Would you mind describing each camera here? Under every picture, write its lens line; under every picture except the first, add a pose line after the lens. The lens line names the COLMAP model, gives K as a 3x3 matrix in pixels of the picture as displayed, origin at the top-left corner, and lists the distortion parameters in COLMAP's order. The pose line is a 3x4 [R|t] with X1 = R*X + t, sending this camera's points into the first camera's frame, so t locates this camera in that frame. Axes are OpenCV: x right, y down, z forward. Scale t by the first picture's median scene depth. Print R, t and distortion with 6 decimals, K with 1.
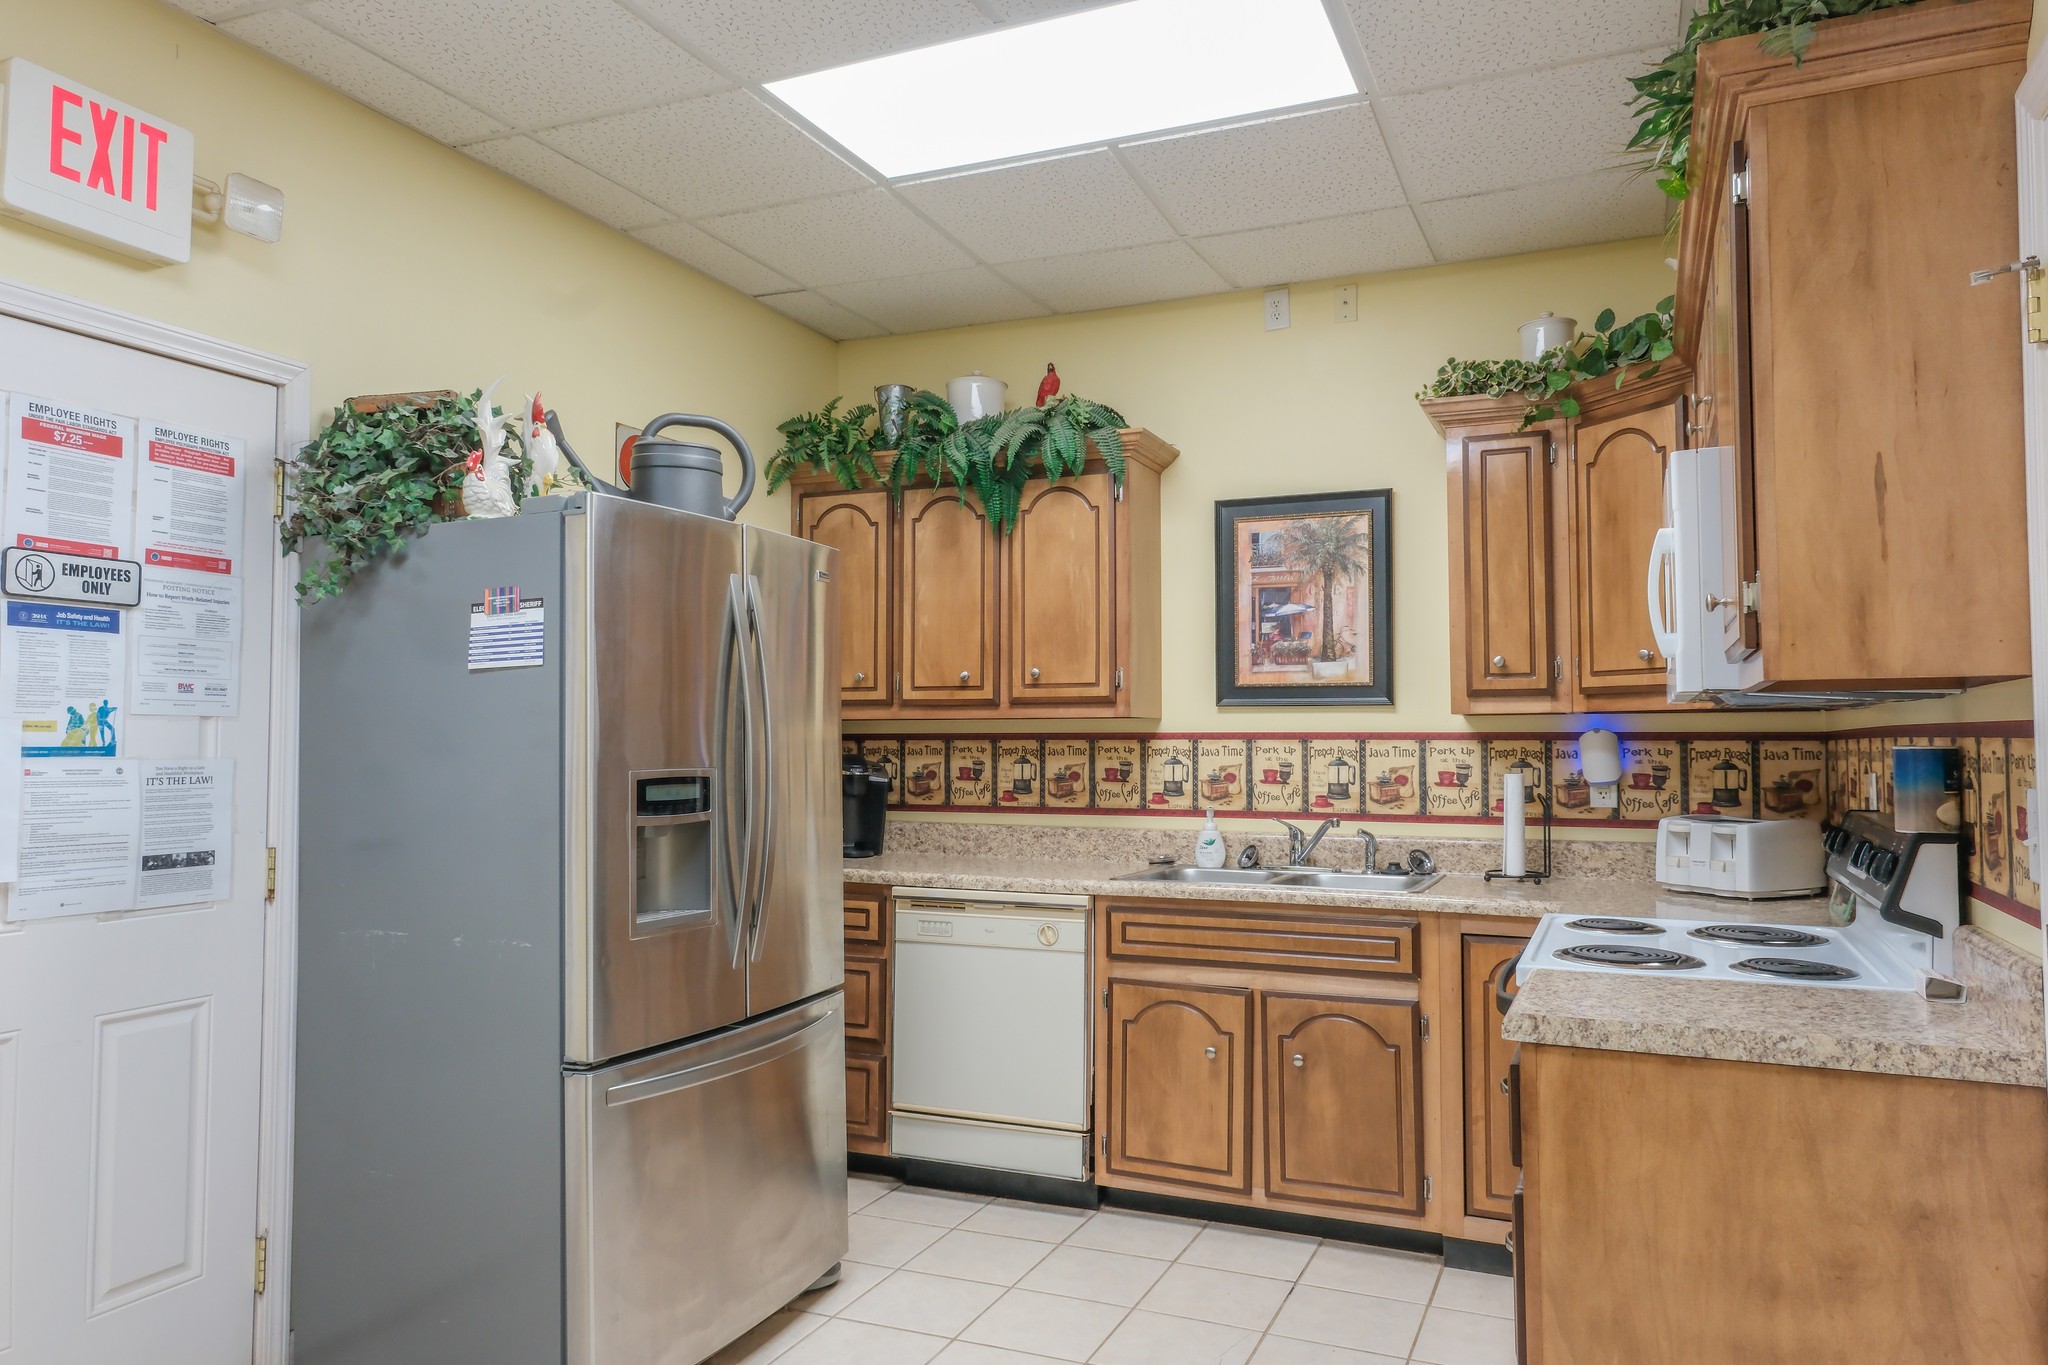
lens RADIAL K [[1398.5, 0, 1014.7], [0, 1398.5, 686.6], [0, 0, 1]] dist [-0.002280, 0.024058]
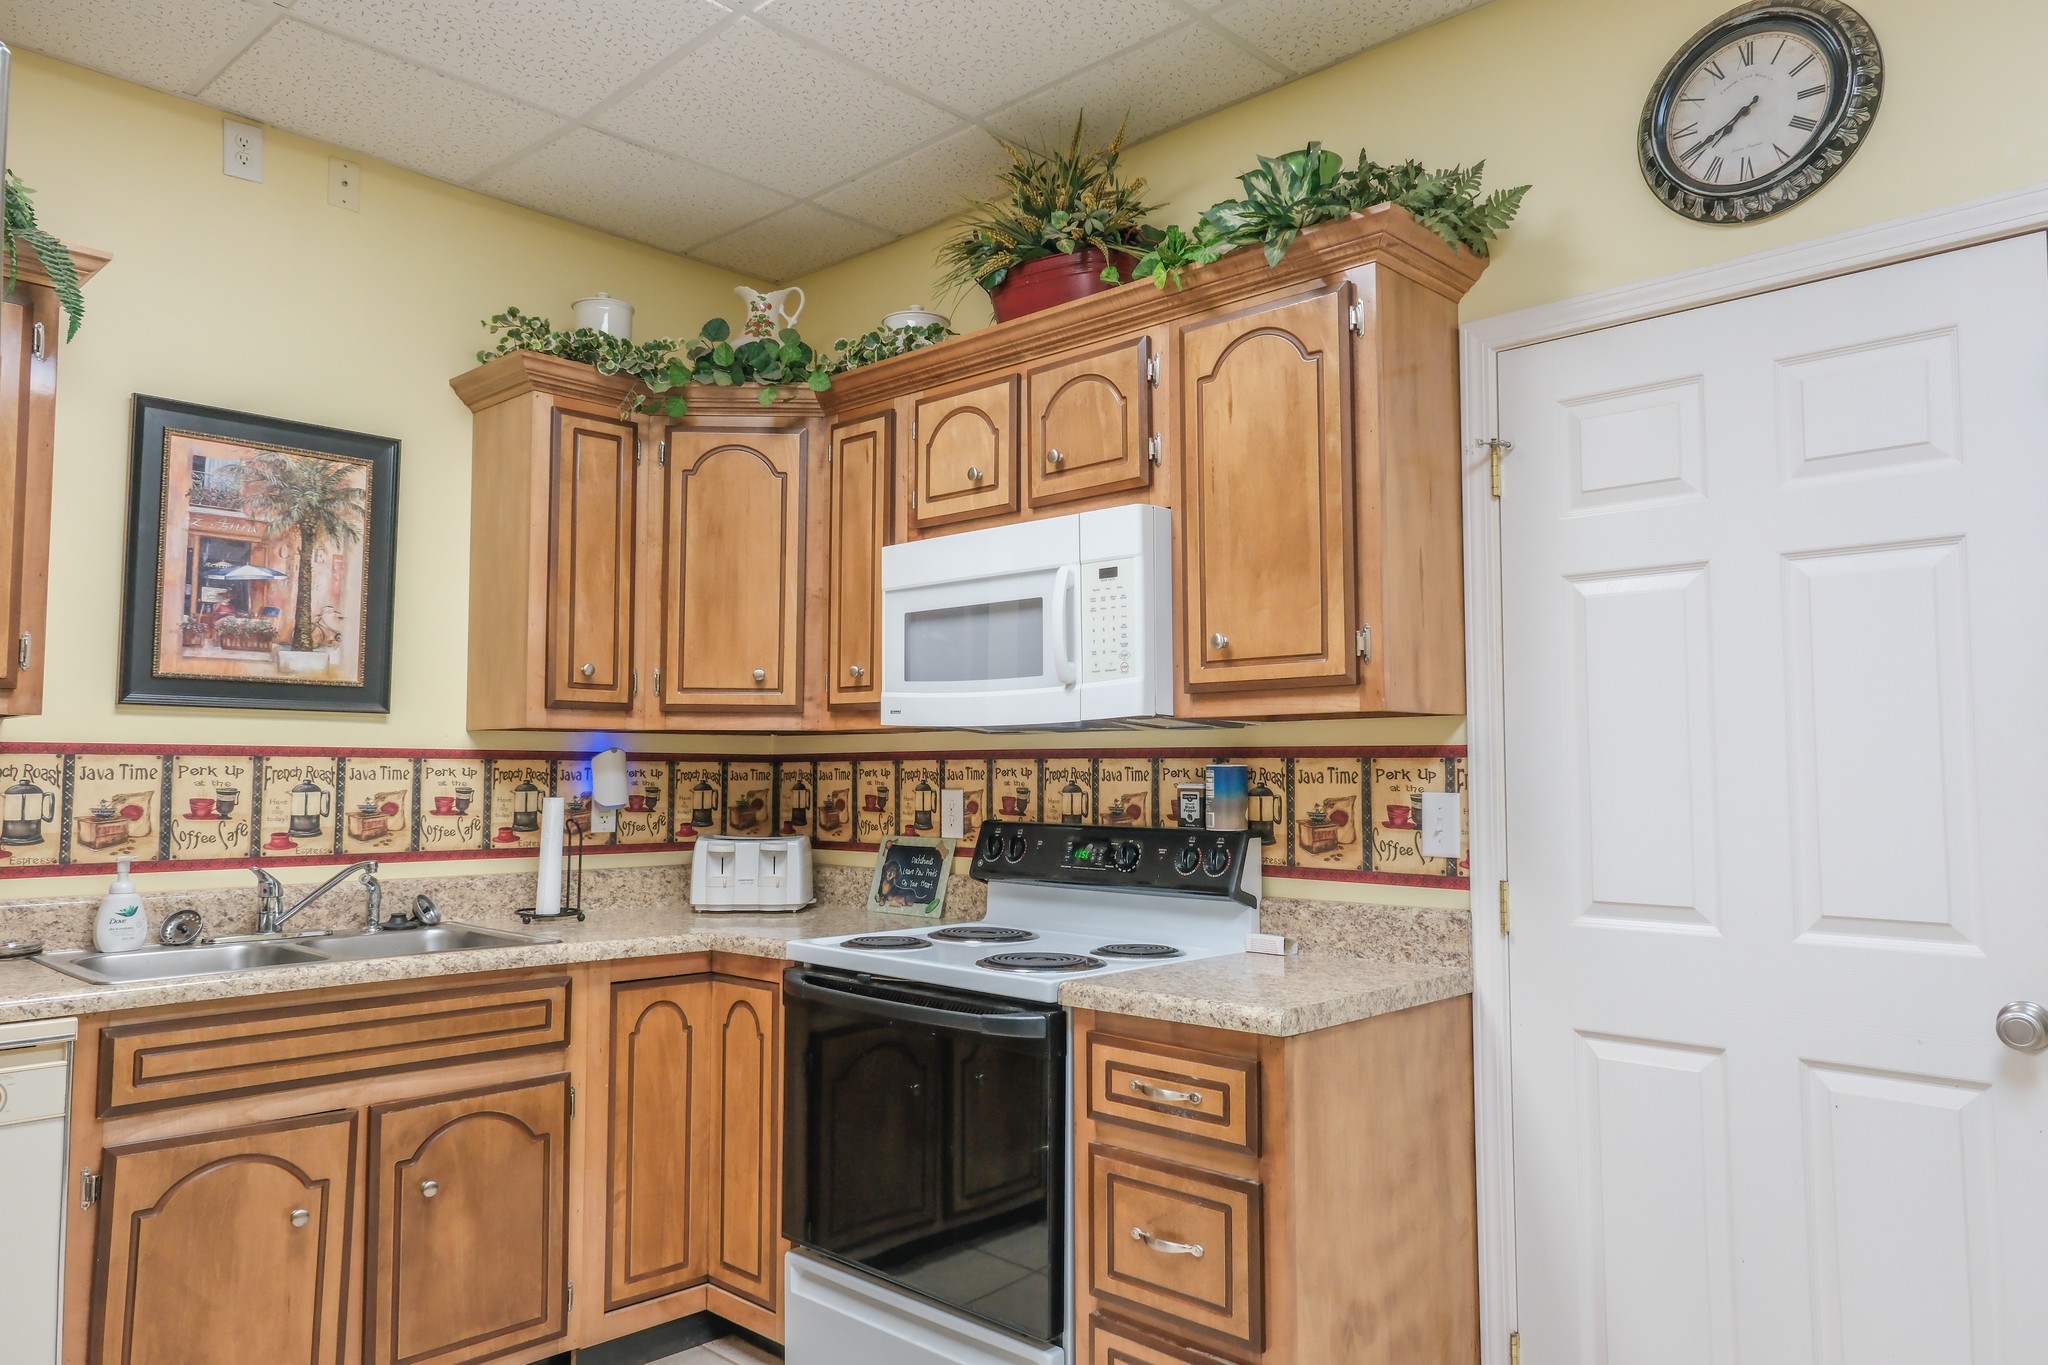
lens RADIAL K [[1398.5, 0, 1014.7], [0, 1398.5, 686.6], [0, 0, 1]] dist [-0.002280, 0.024058]
pose [[0.335029, 0.059659, 0.940317, -0.357516], [-0.040641, 0.997980, -0.048837, 0.022550], [-0.941331, -0.021854, 0.336776, 0.409533]]
